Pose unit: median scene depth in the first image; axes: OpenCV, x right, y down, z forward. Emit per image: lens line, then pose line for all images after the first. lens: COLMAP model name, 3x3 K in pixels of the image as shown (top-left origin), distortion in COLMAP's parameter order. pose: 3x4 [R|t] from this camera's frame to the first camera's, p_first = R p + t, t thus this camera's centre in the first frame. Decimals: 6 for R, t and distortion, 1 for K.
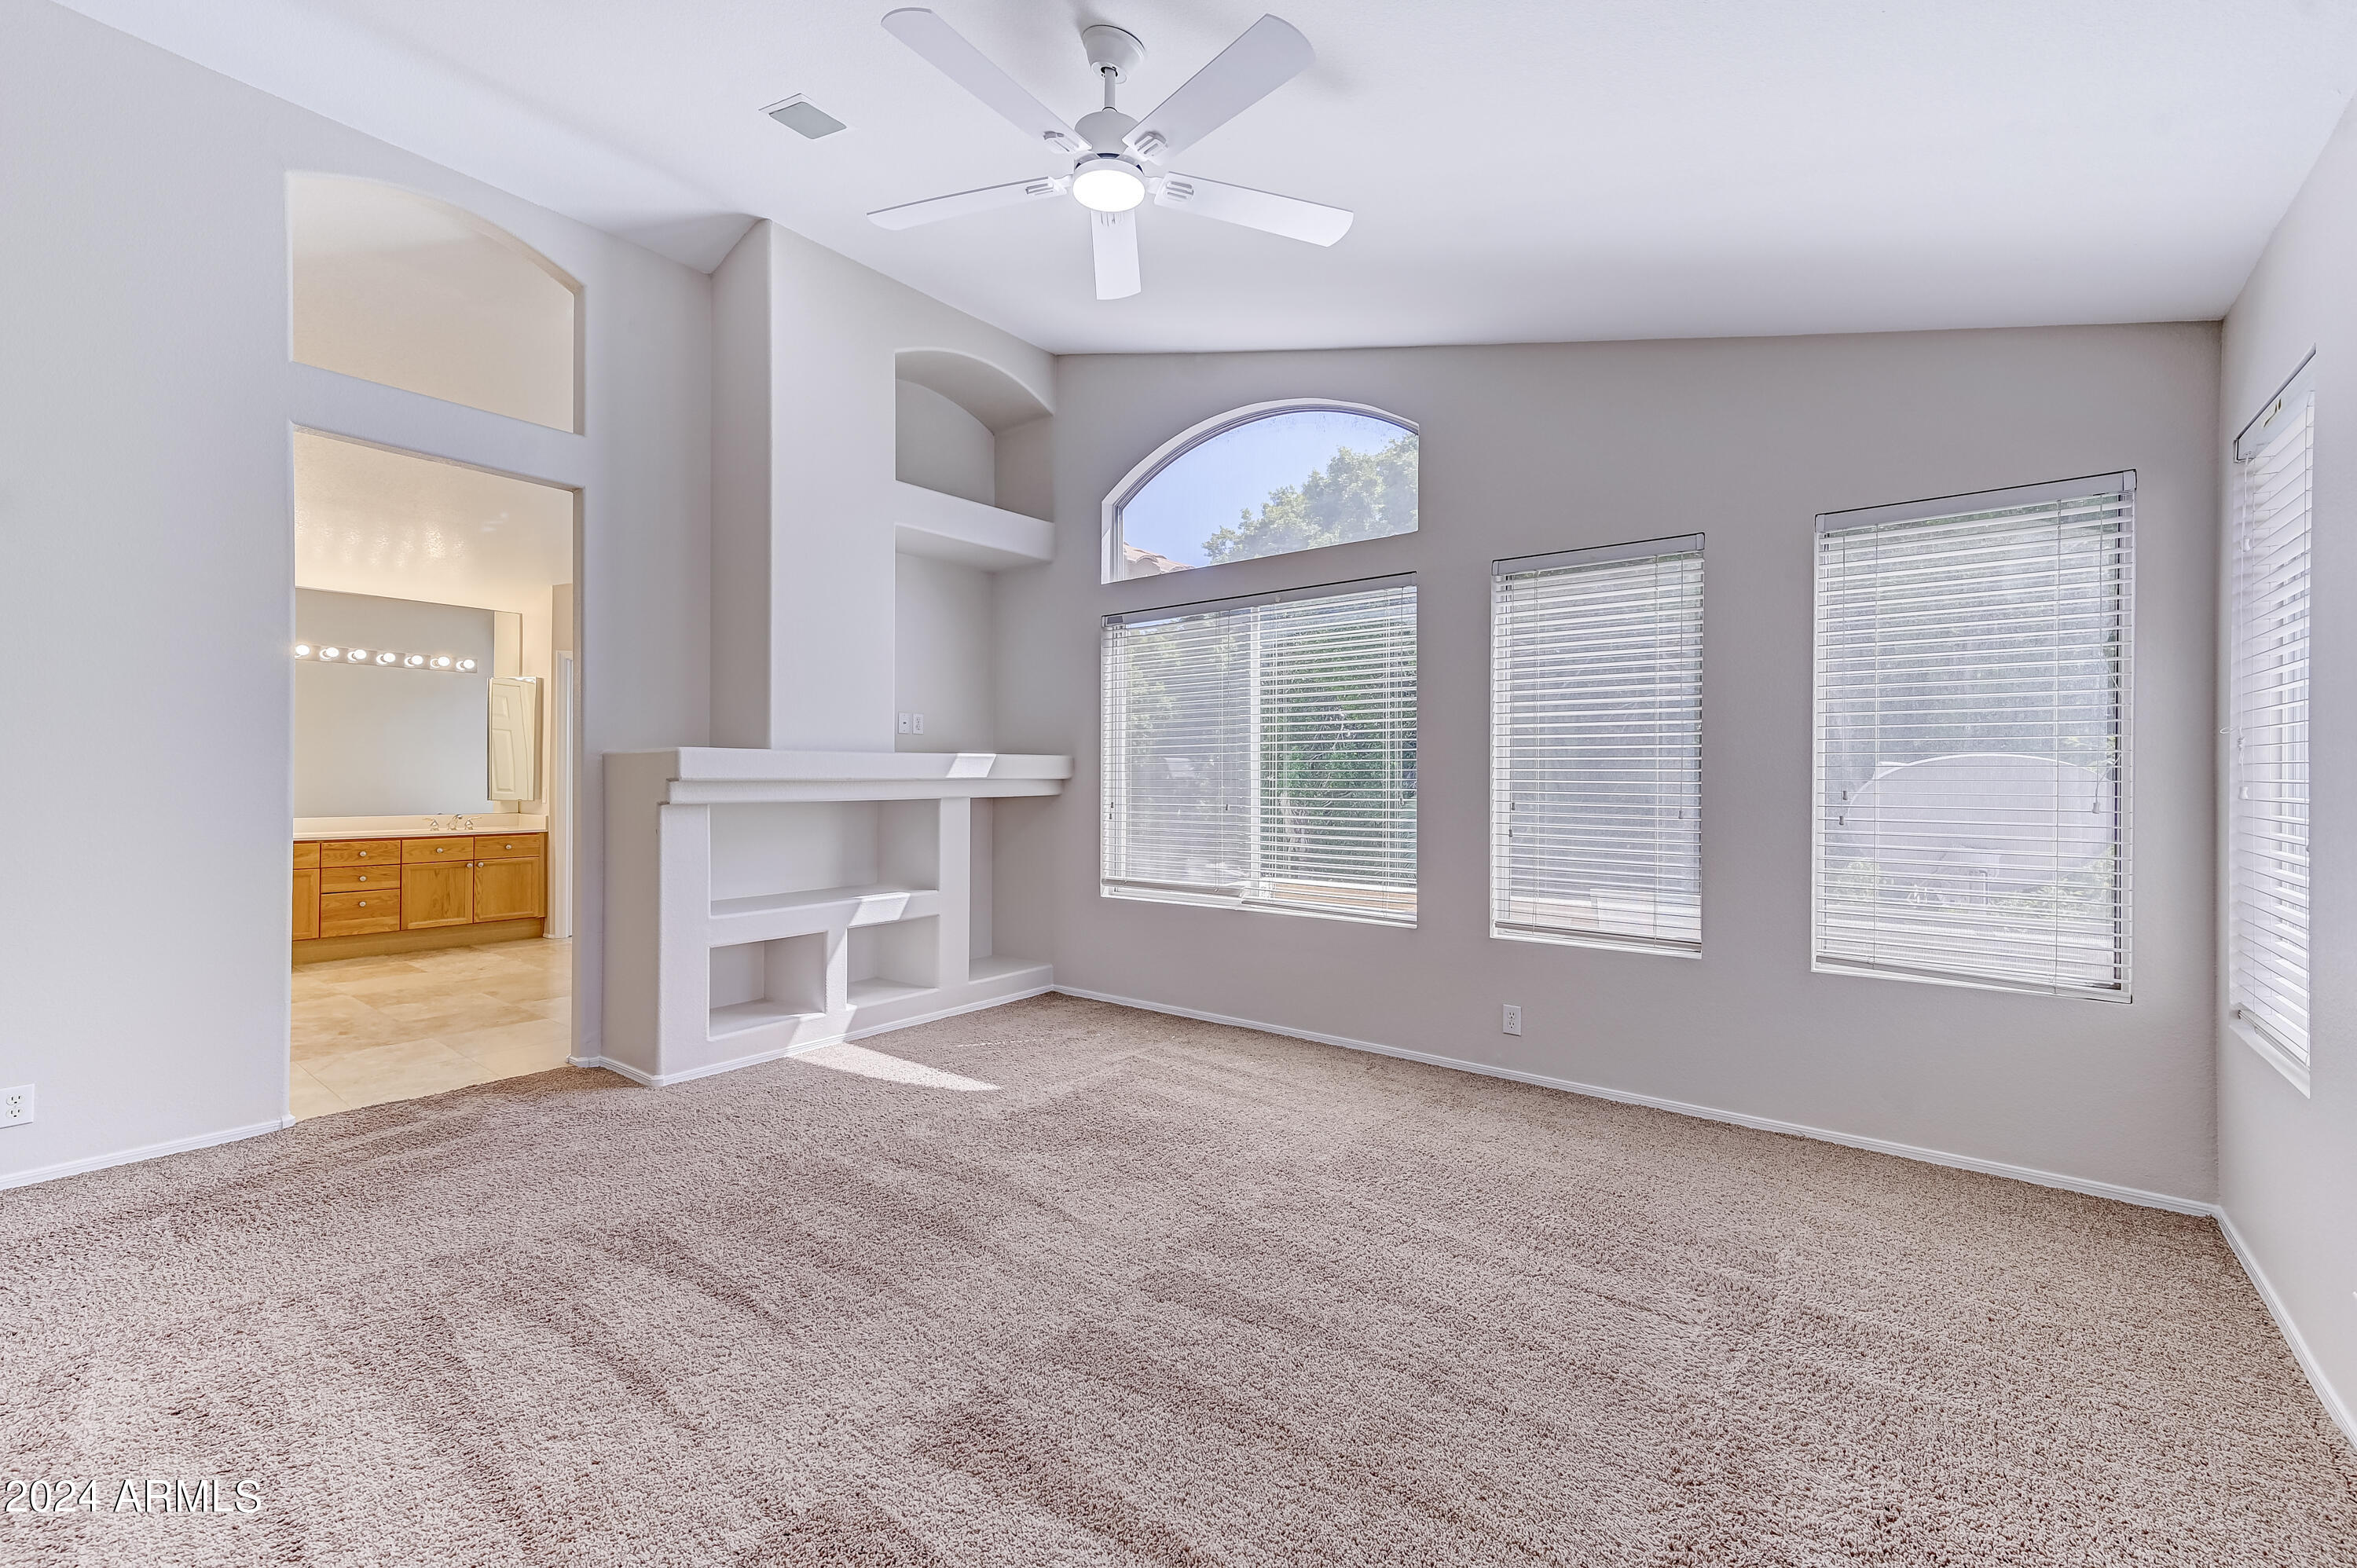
lens RADIAL K [[986.3, 0, 1179.7], [0, 986.3, 774.3], [0, 0, 1]] dist [0.001121, 0.000109]
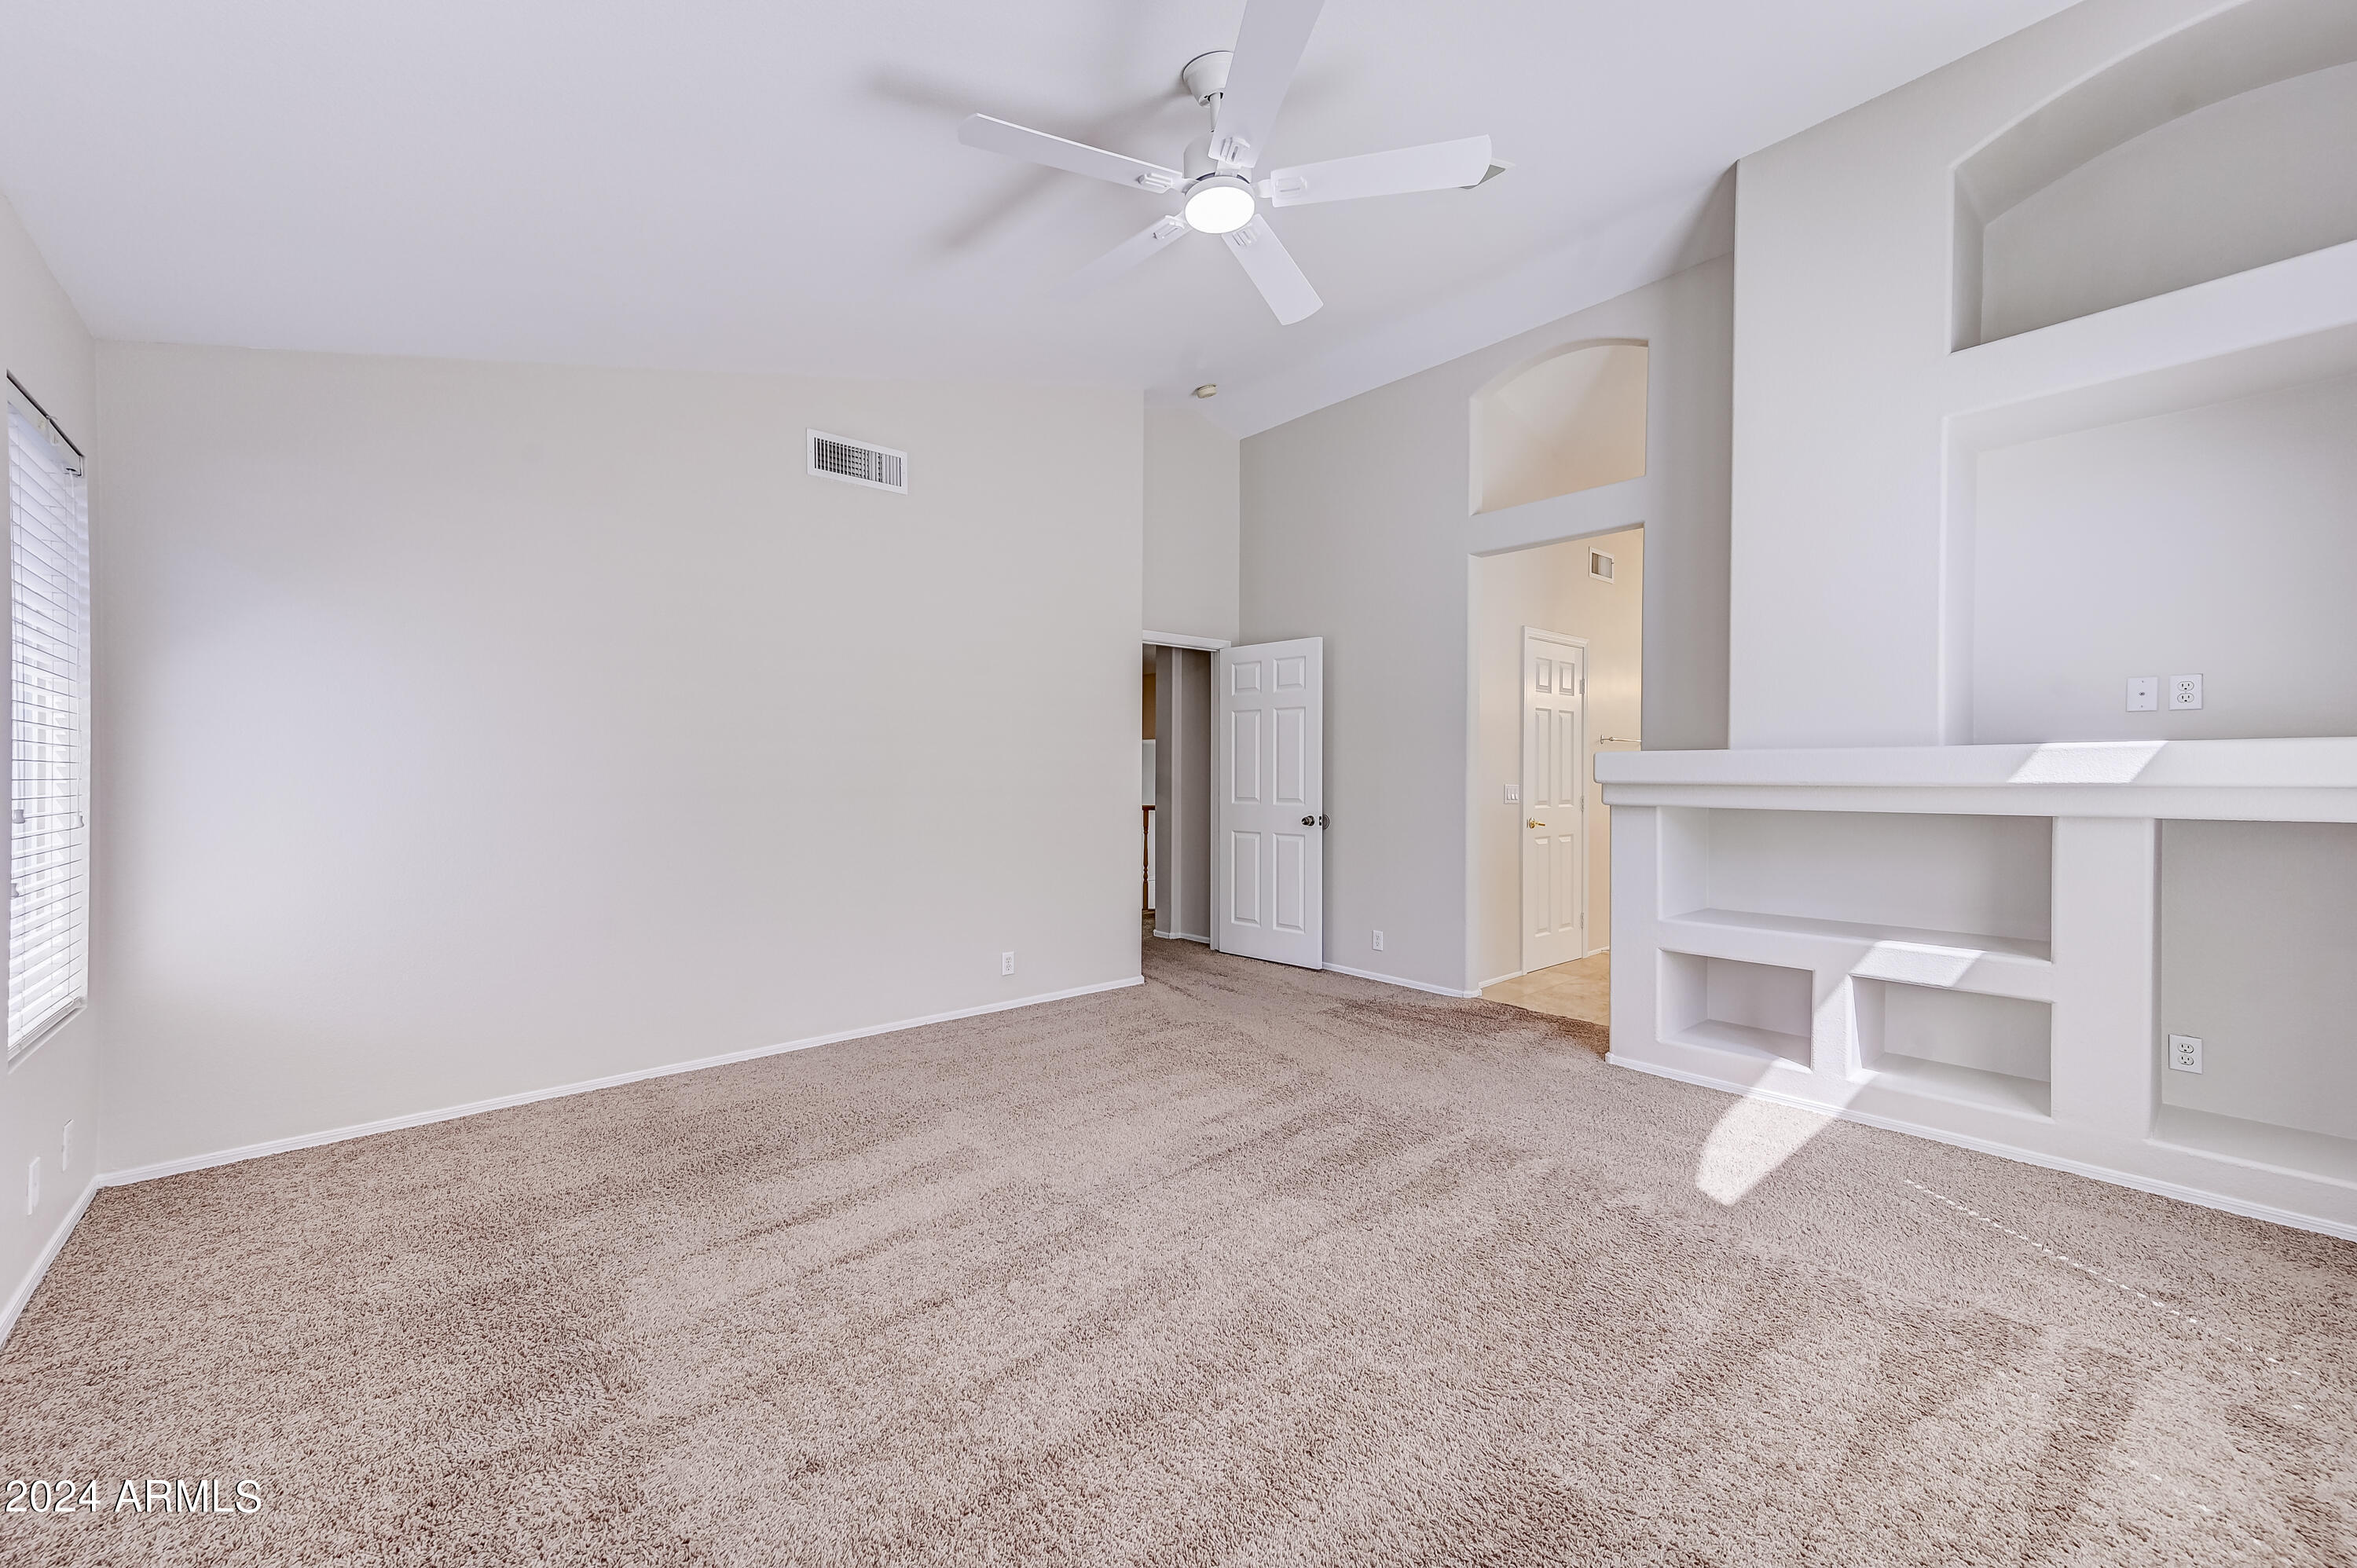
lens RADIAL K [[920.9, 0, 1180.1], [0, 920.9, 769.6], [0, 0, 1]] dist [0.020358, 0.000399]
pose [[-0.180033, -0.007062, -0.983635, 0.512286], [-0.004656, 0.999969, -0.006327, 0.002054], [0.983650, 0.003441, -0.180060, 0.652019]]
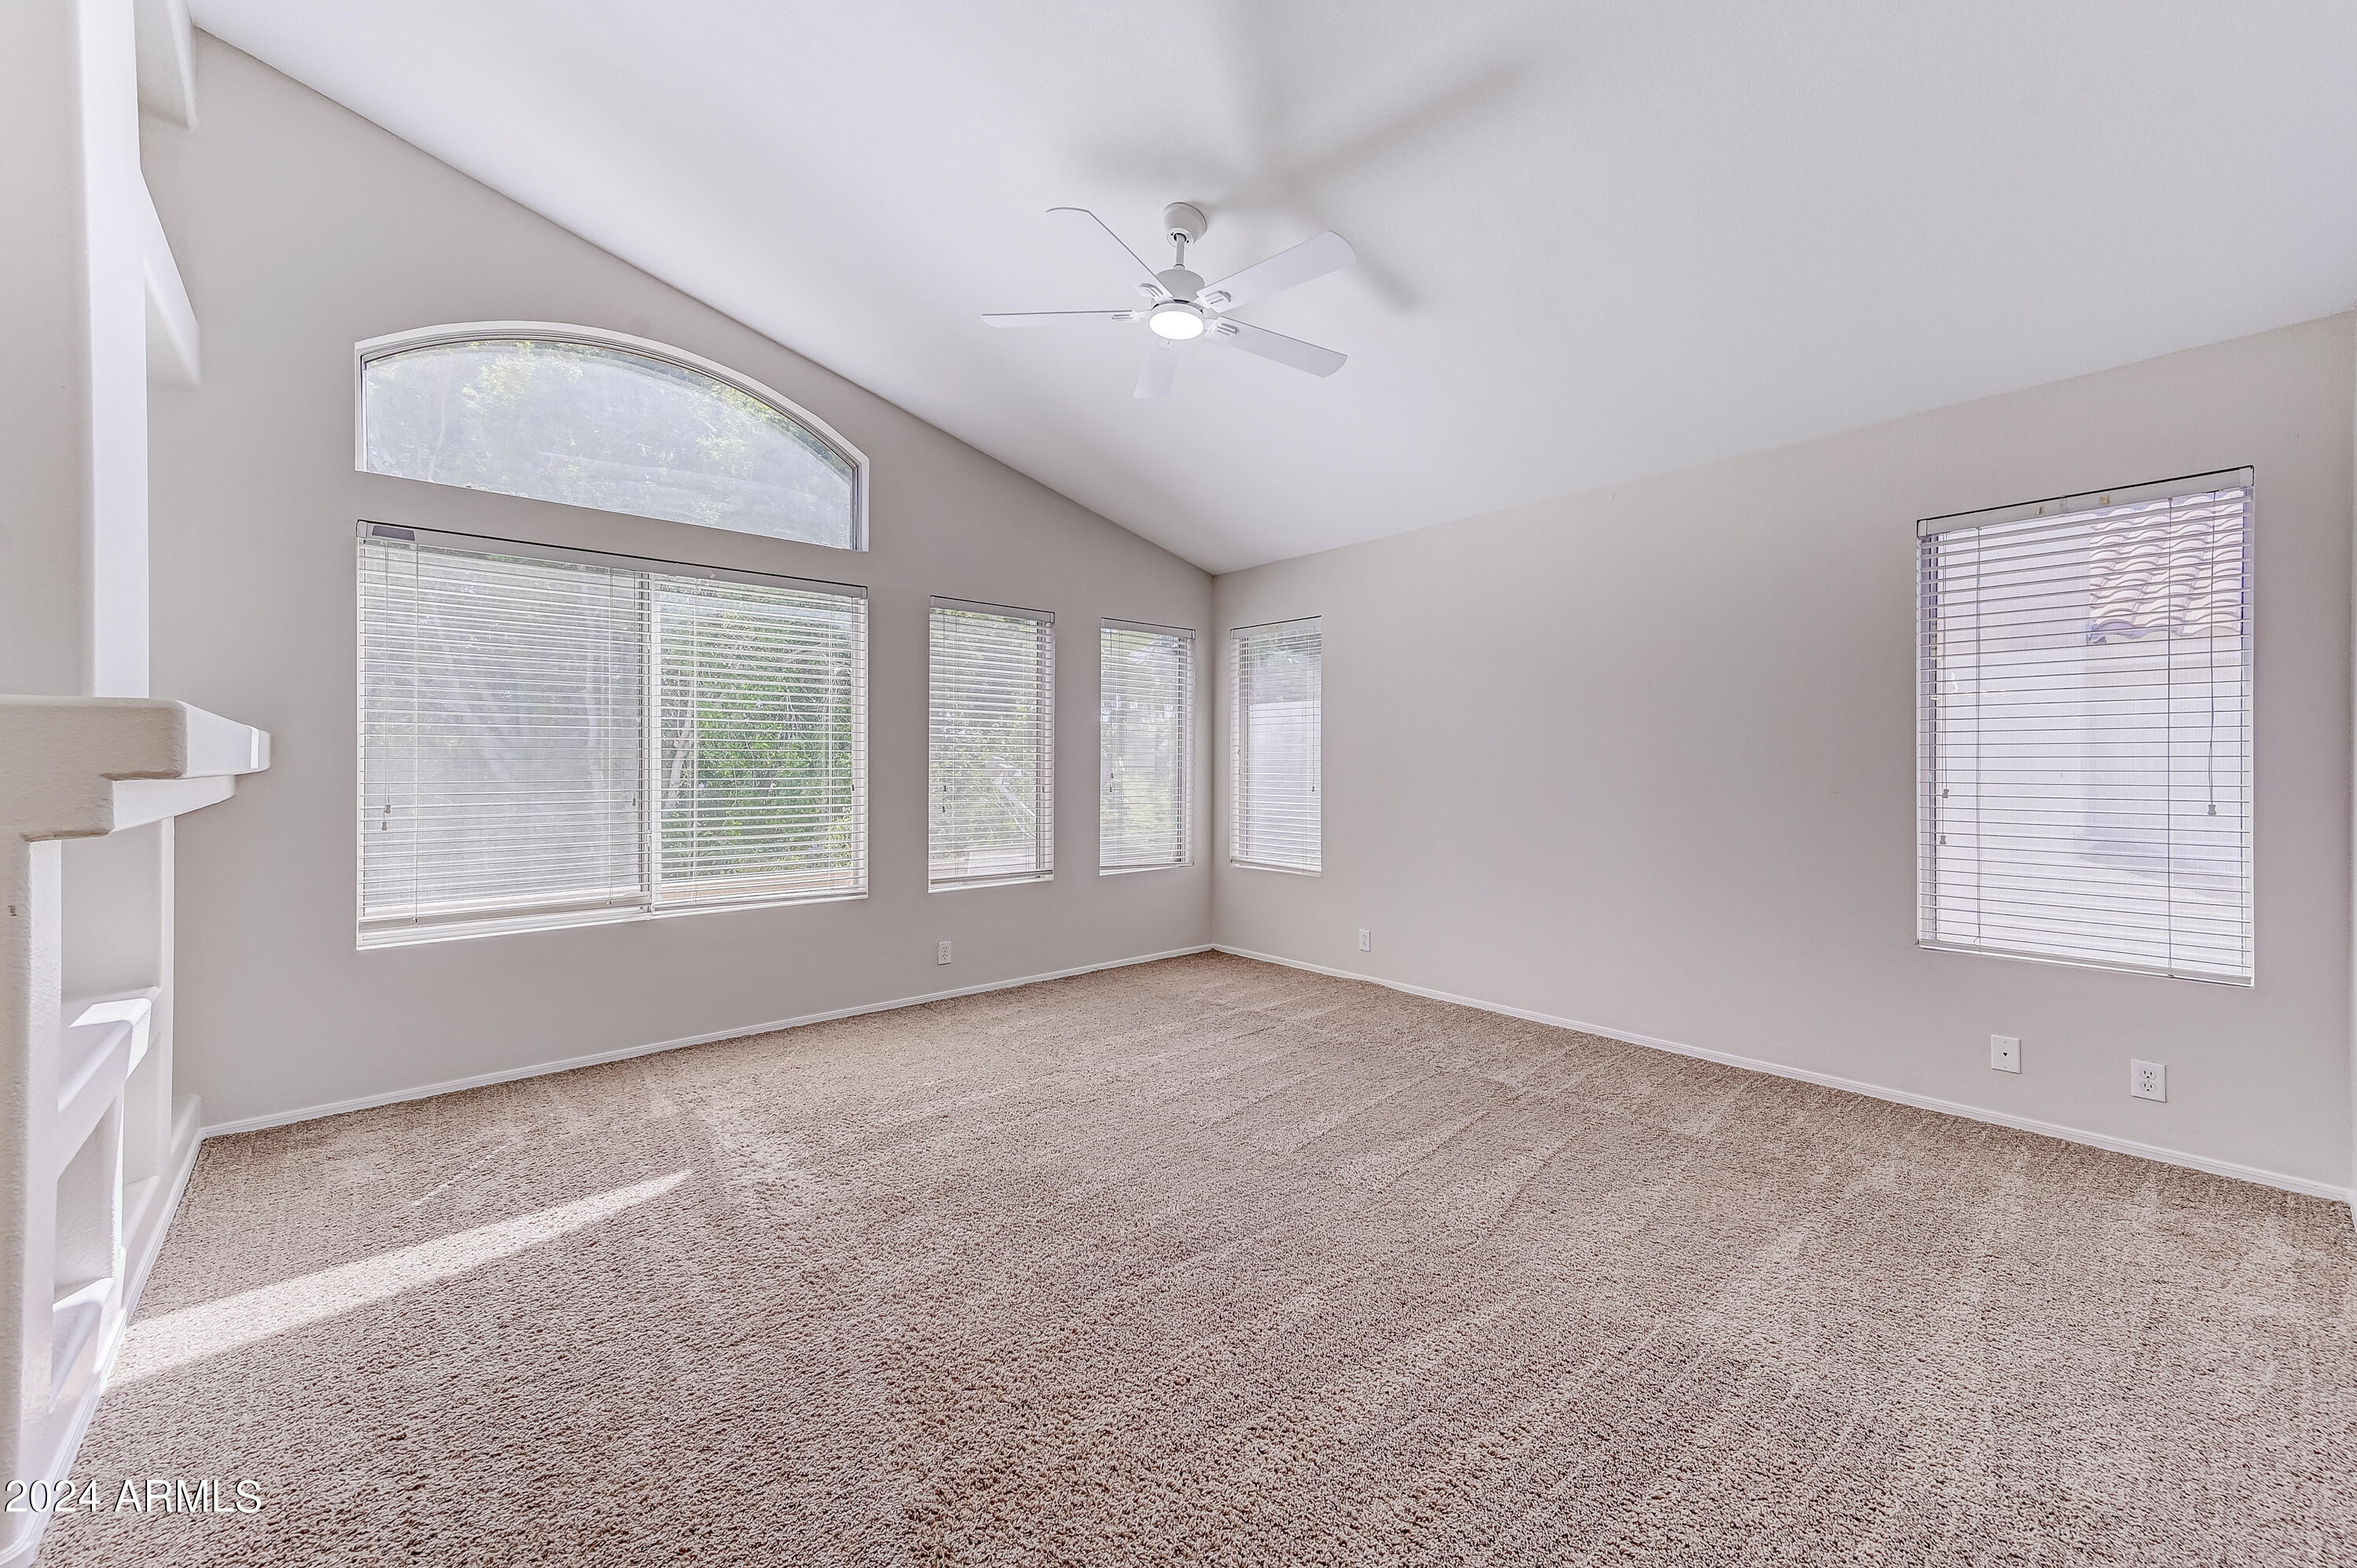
lens RADIAL K [[914.7, 0, 1178.5], [0, 914.7, 784.0], [0, 0, 1]] dist [0.020153, 0.000066]
pose [[0.172185, -0.021985, 0.984819, -0.725135], [-0.002991, 0.999735, 0.022841, -0.002230], [-0.985060, -0.006878, 0.172073, 0.441627]]
